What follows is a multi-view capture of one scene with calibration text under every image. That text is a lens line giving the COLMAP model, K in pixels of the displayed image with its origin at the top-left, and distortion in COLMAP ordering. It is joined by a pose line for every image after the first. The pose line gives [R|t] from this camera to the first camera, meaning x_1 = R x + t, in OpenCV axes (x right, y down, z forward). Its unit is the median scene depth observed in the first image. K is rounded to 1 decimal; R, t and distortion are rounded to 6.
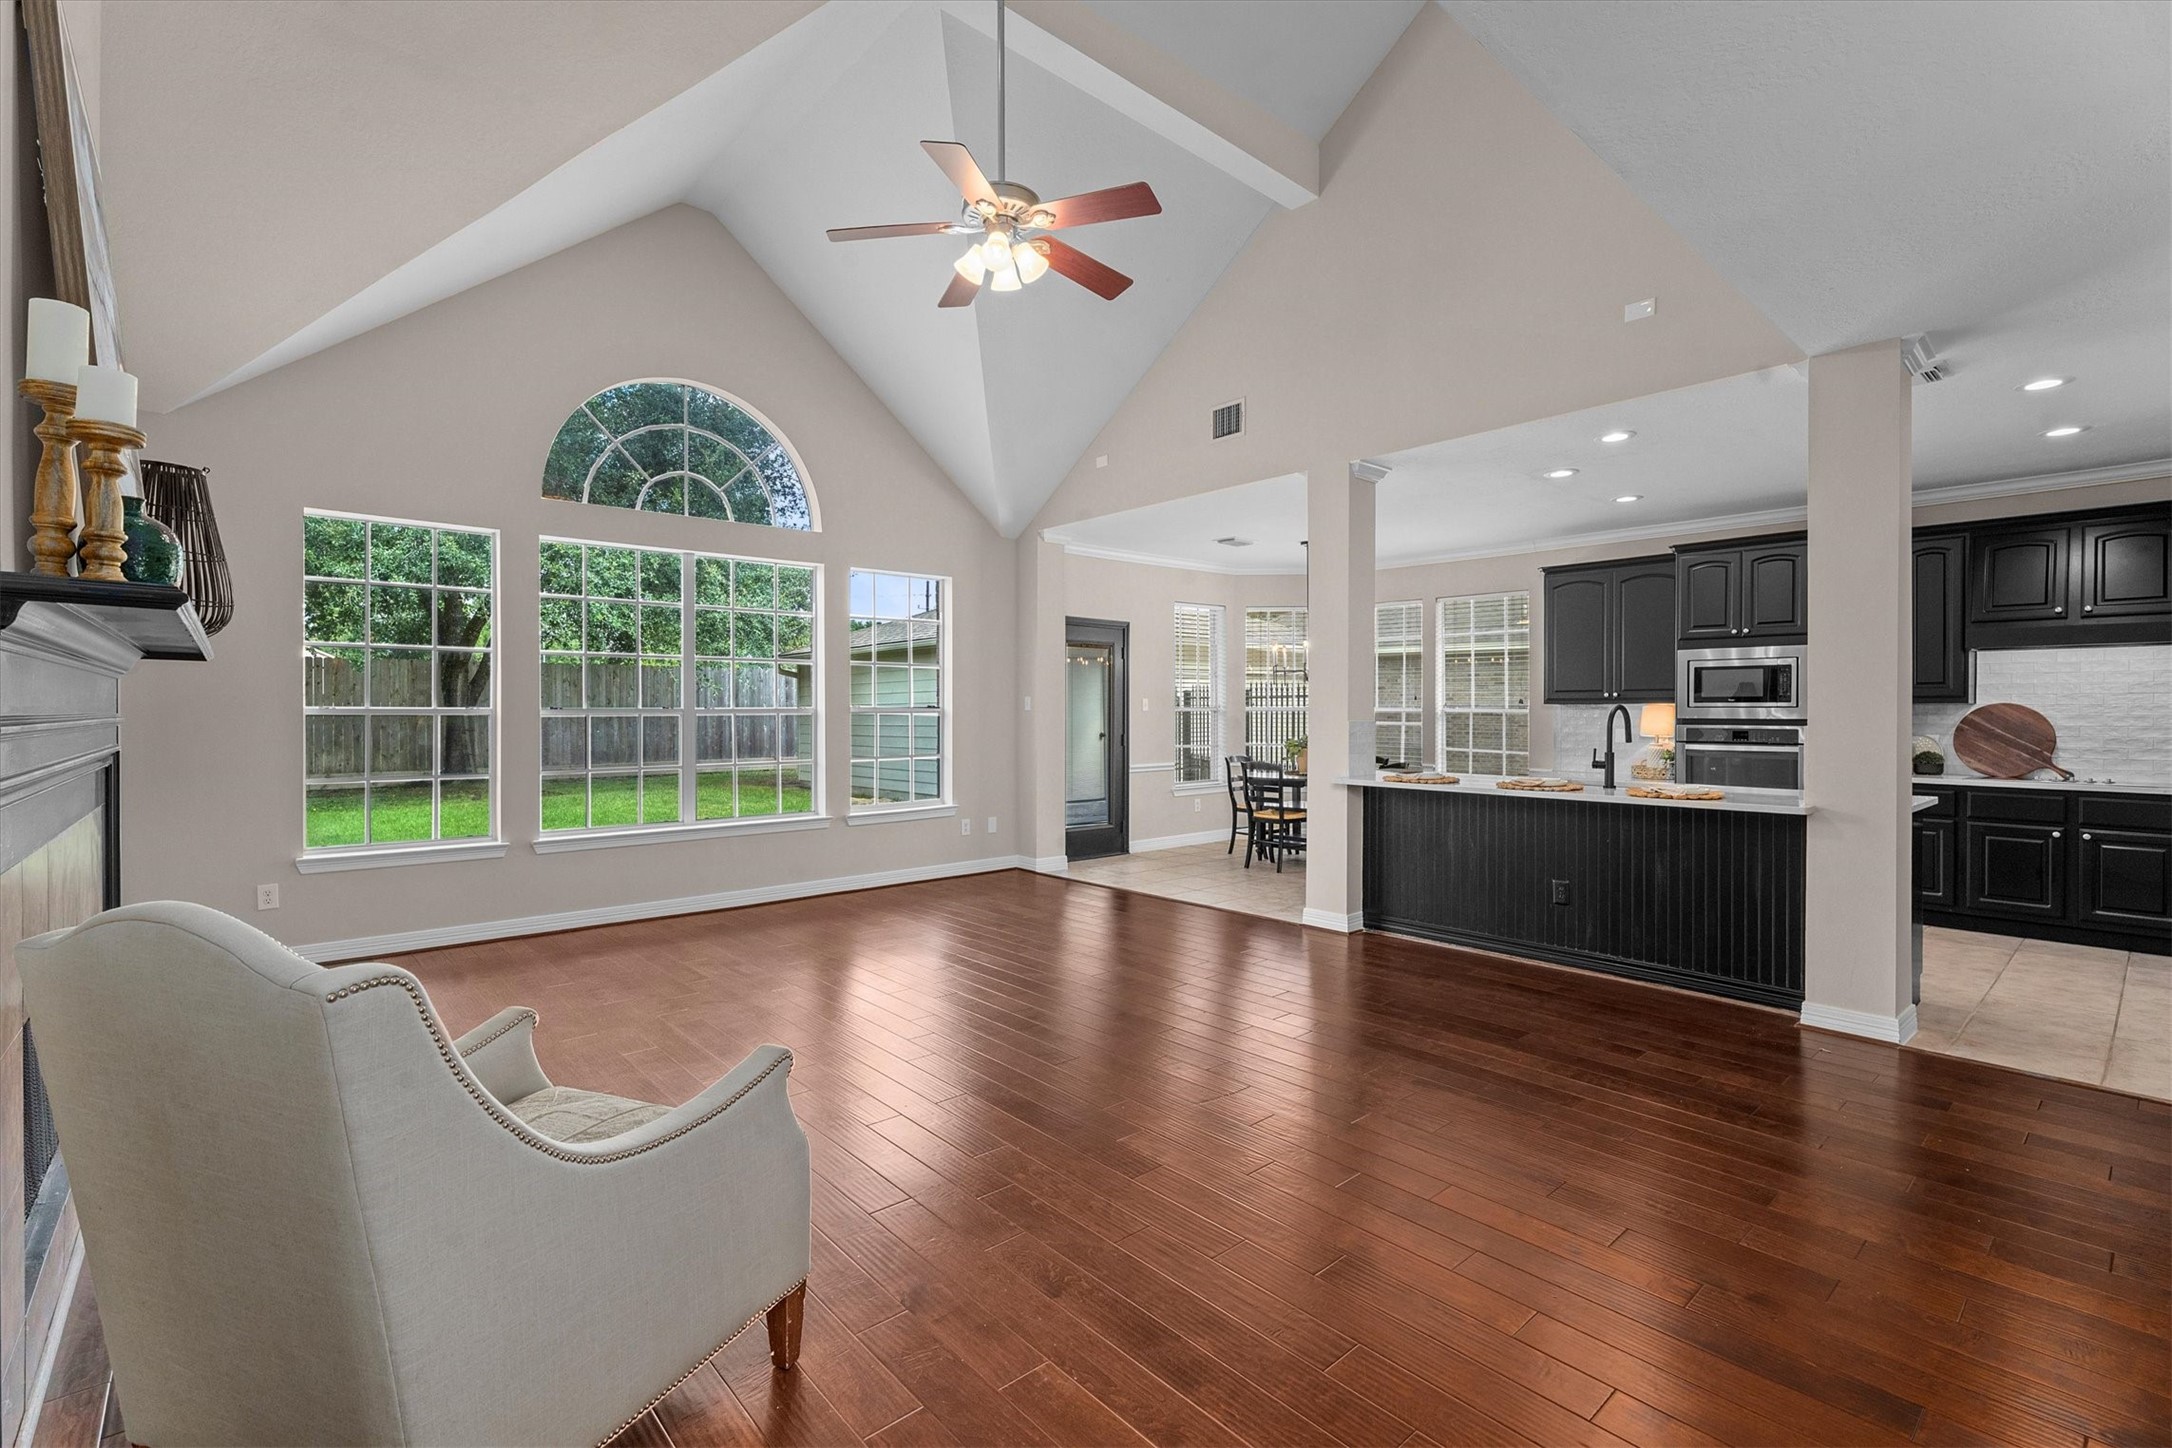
lens RADIAL K [[1037.8, 0, 1006.1], [0, 1037.8, 715.4], [0, 0, 1]] dist [-0.002848, -0.000437]
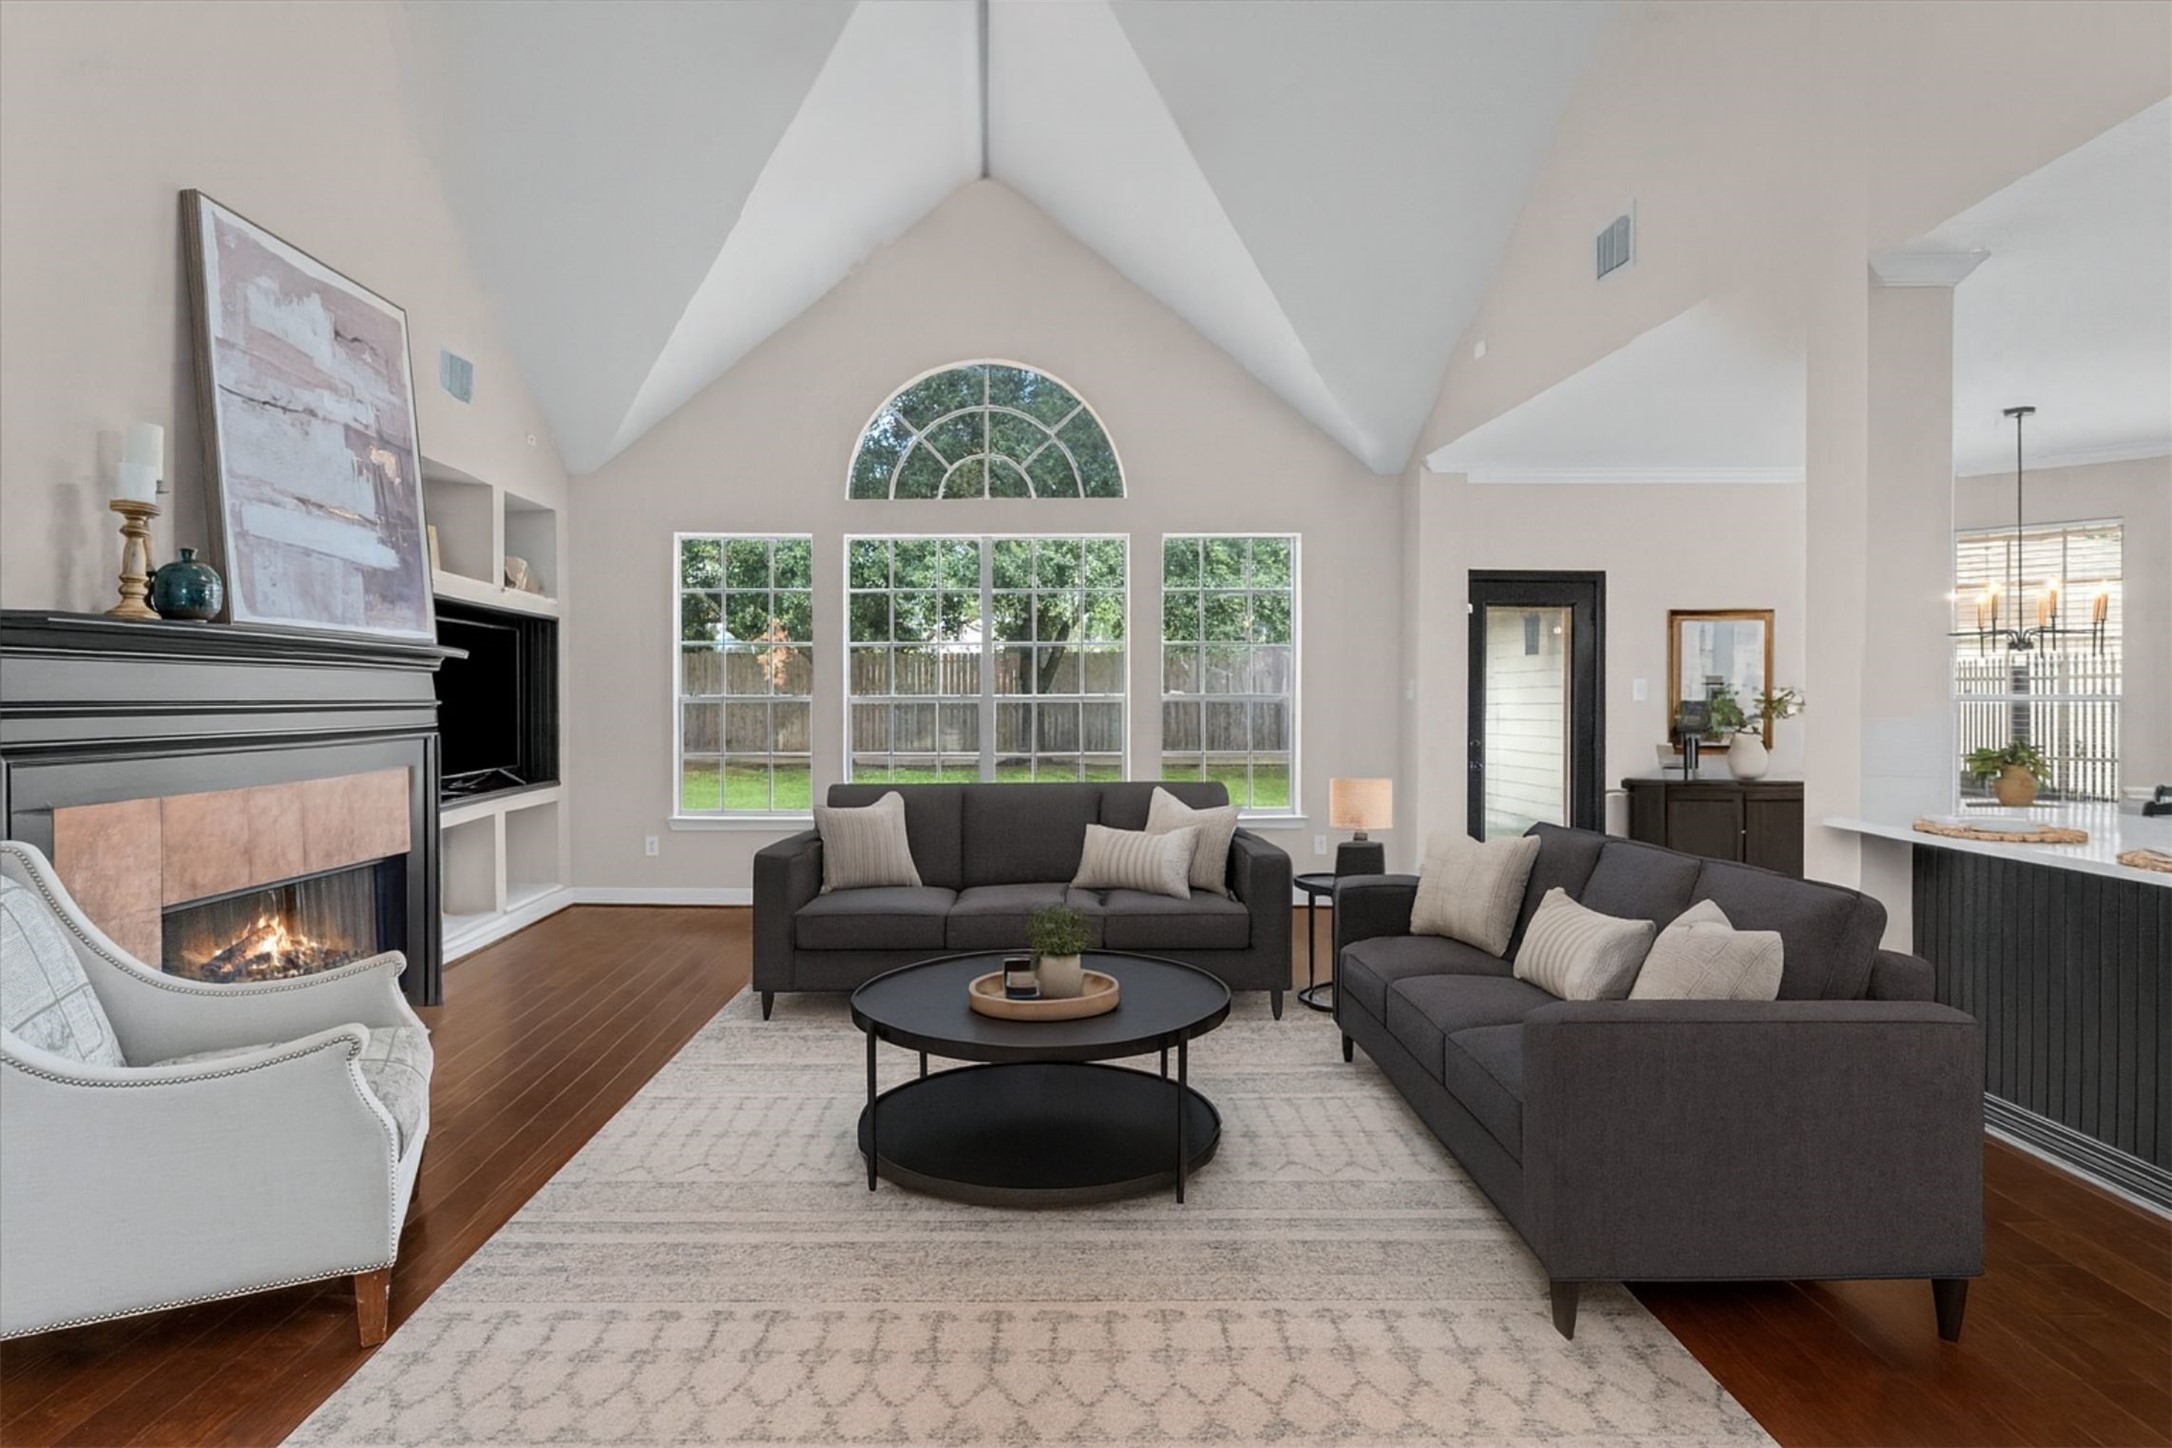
lens RADIAL K [[1037.8, 0, 1006.1], [0, 1037.8, 715.4], [0, 0, 1]] dist [-0.002848, -0.000437]
pose [[0.753479, 0.010849, -0.657383, 0.347793], [-0.001074, 0.999883, 0.015271, -0.003154], [0.657472, -0.010800, 0.753402, 0.259524]]
